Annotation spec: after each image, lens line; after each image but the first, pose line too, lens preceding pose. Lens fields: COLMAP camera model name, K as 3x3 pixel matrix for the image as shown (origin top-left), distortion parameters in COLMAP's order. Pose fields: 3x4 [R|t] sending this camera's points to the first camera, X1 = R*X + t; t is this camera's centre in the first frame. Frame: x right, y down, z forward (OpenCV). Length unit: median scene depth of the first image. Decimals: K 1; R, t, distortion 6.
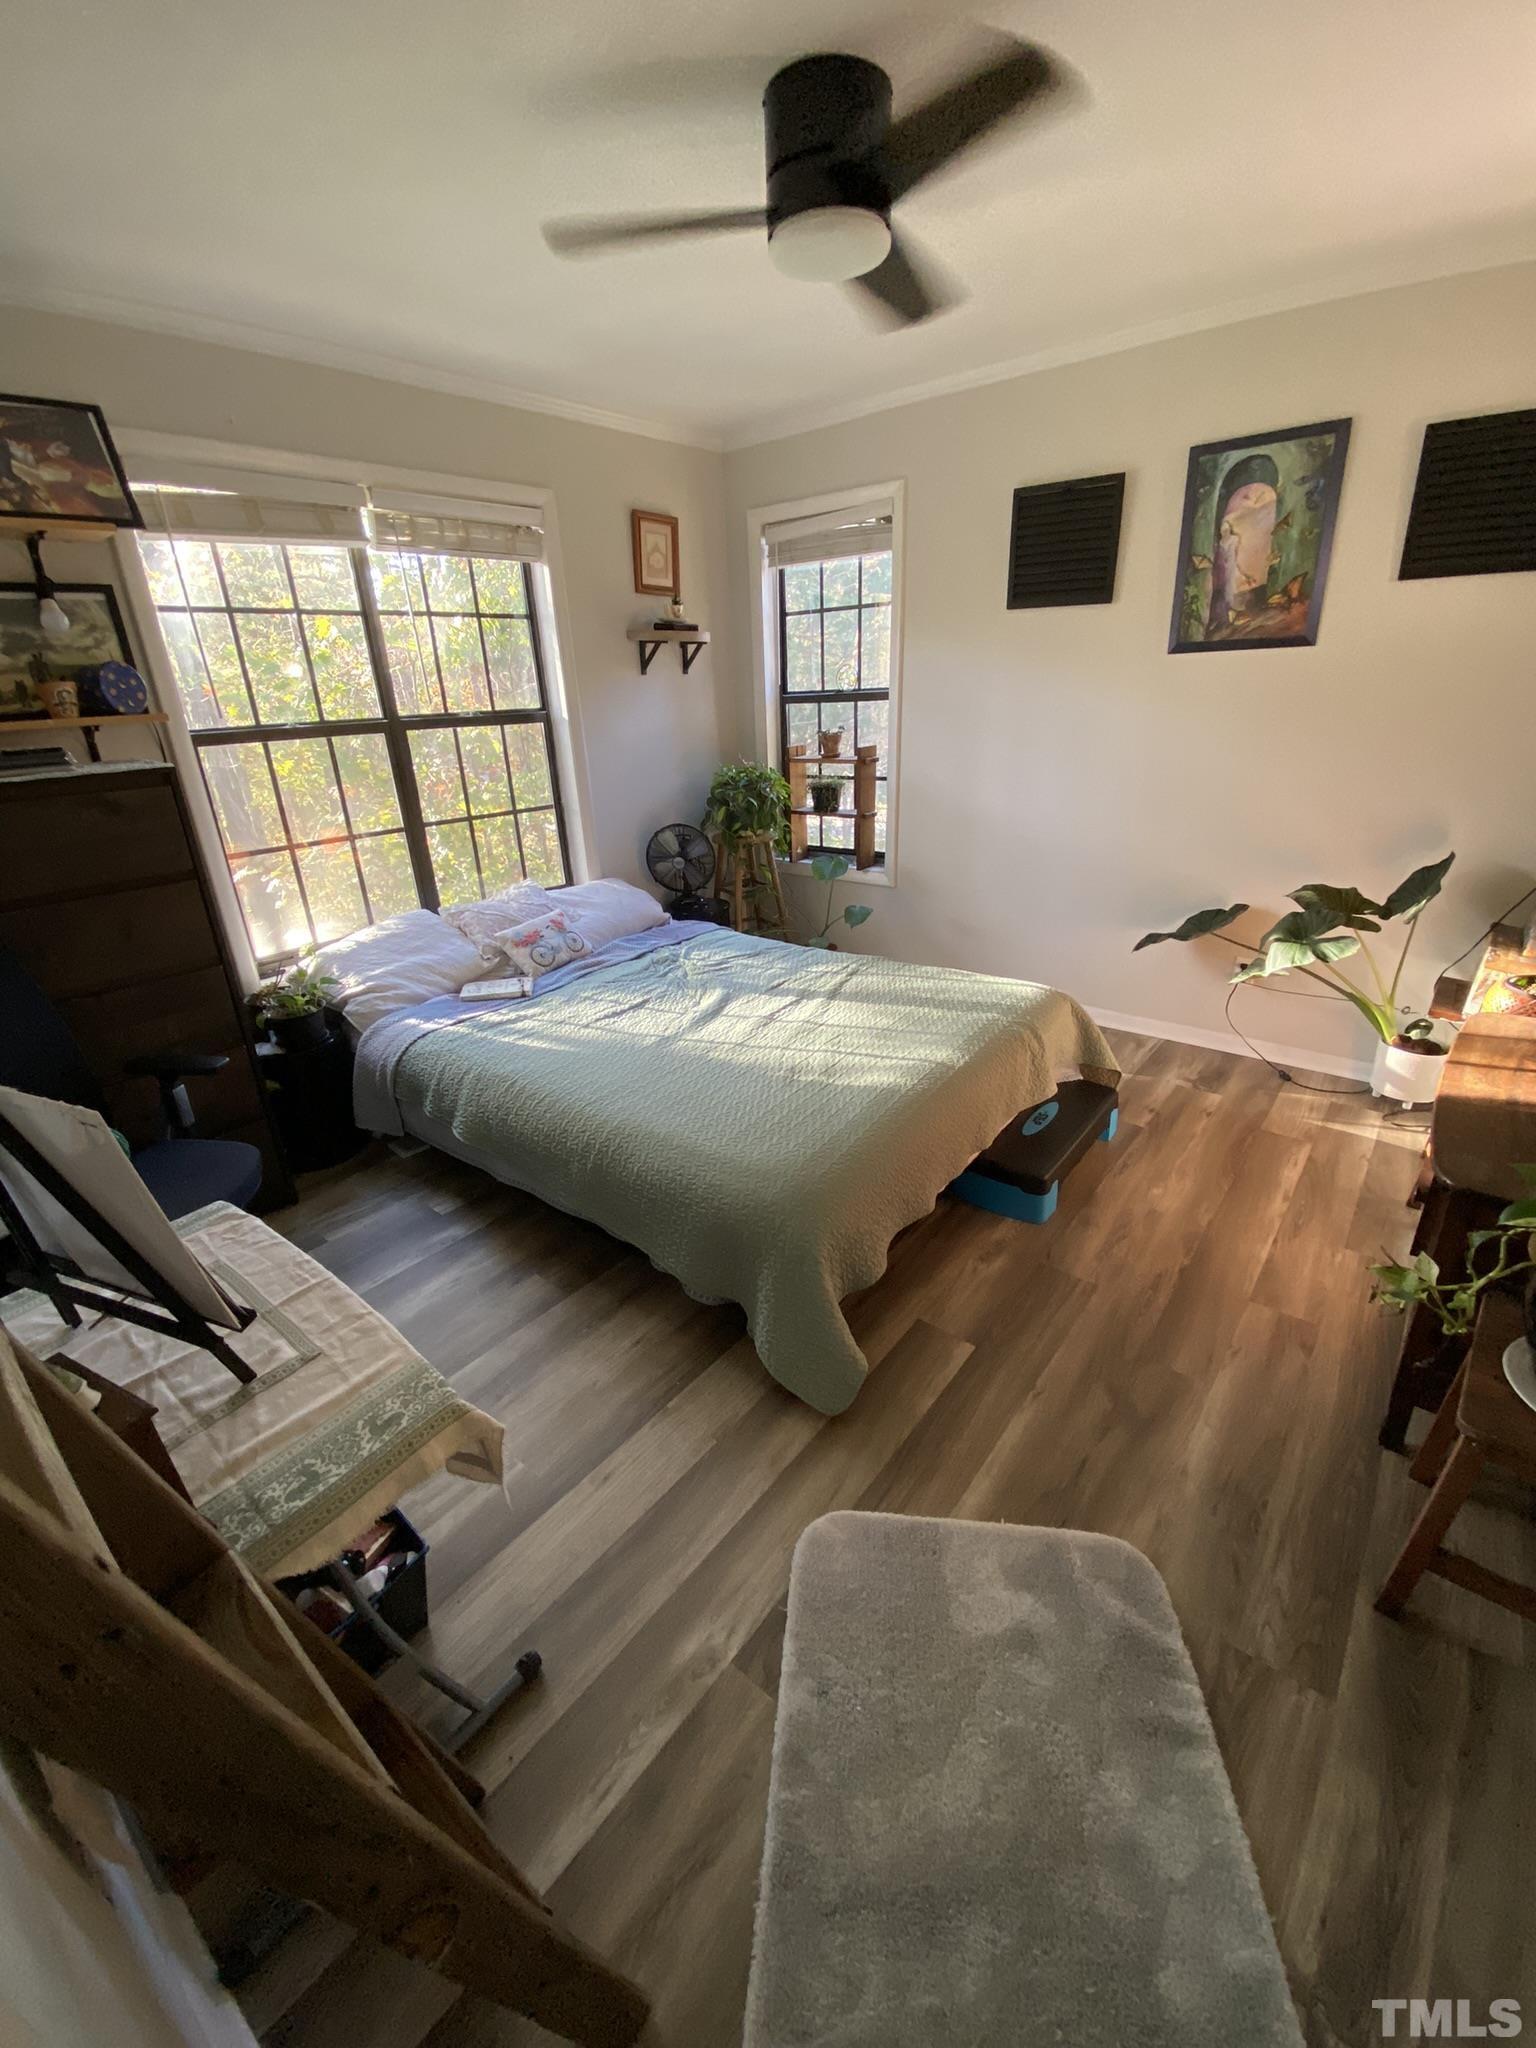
lens RADIAL K [[825.1, 0, 768.0], [0, 825.1, 1024.0], [0, 0, 1]] dist [0.019932, -0.024645]
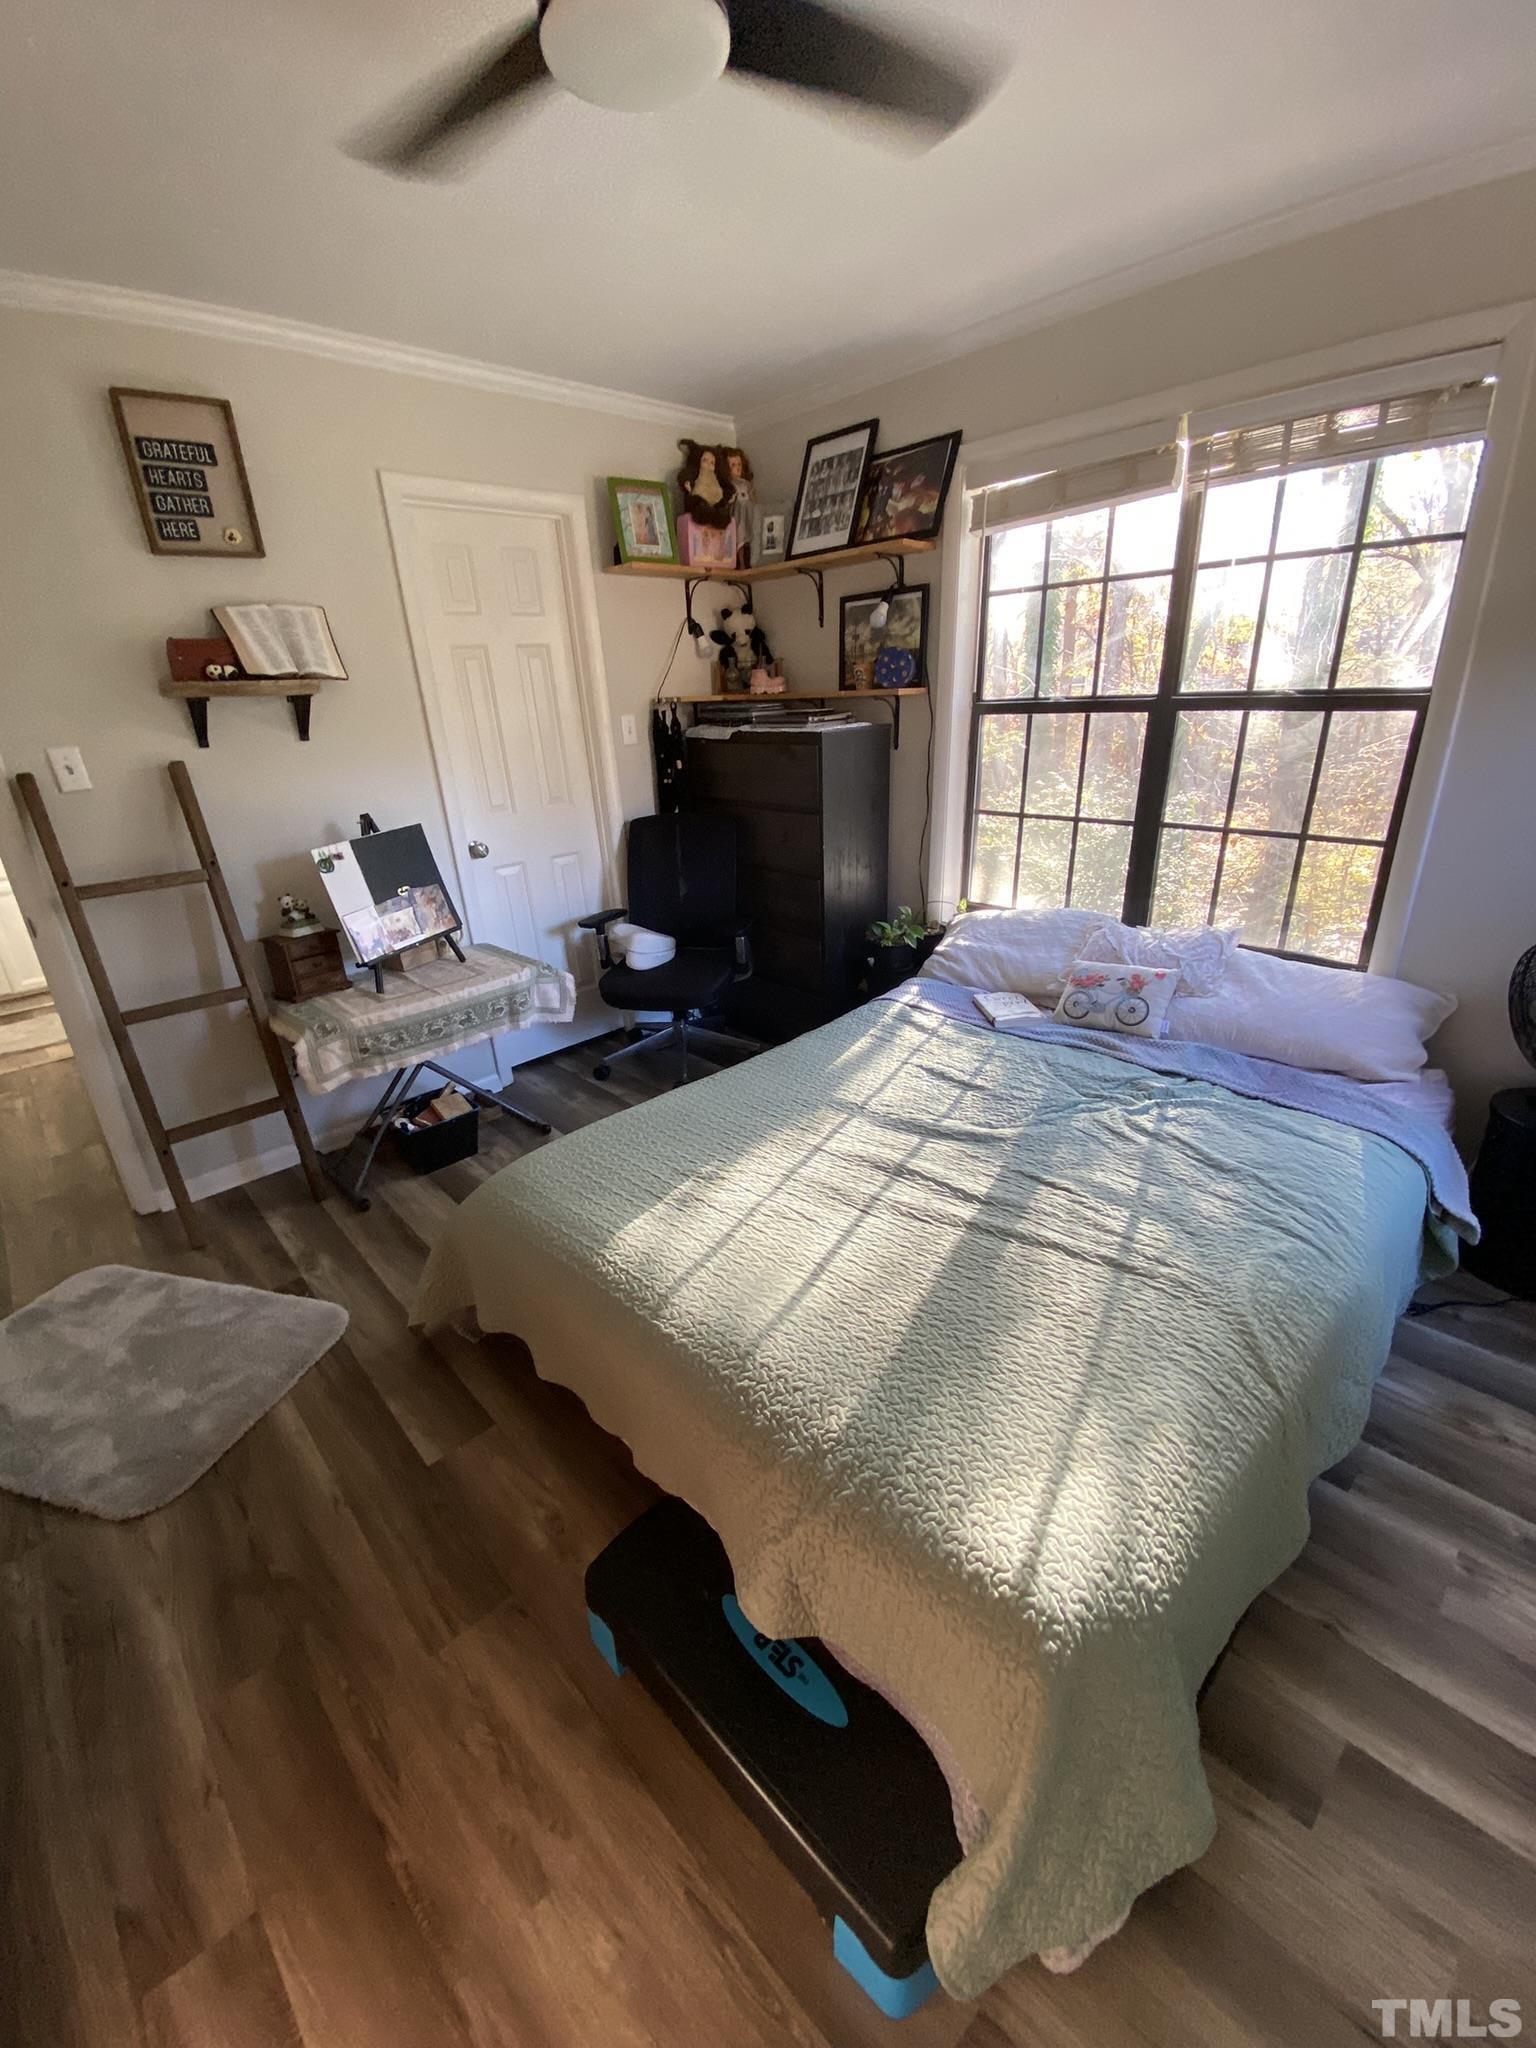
lens RADIAL K [[825.1, 0, 768.0], [0, 825.1, 1024.0], [0, 0, 1]] dist [0.019932, -0.024645]
pose [[-0.126101, 0.413824, -0.901581, 0.553742], [-0.332261, 0.838724, 0.431445, -0.349861], [0.934720, 0.353966, 0.031734, 0.784114]]
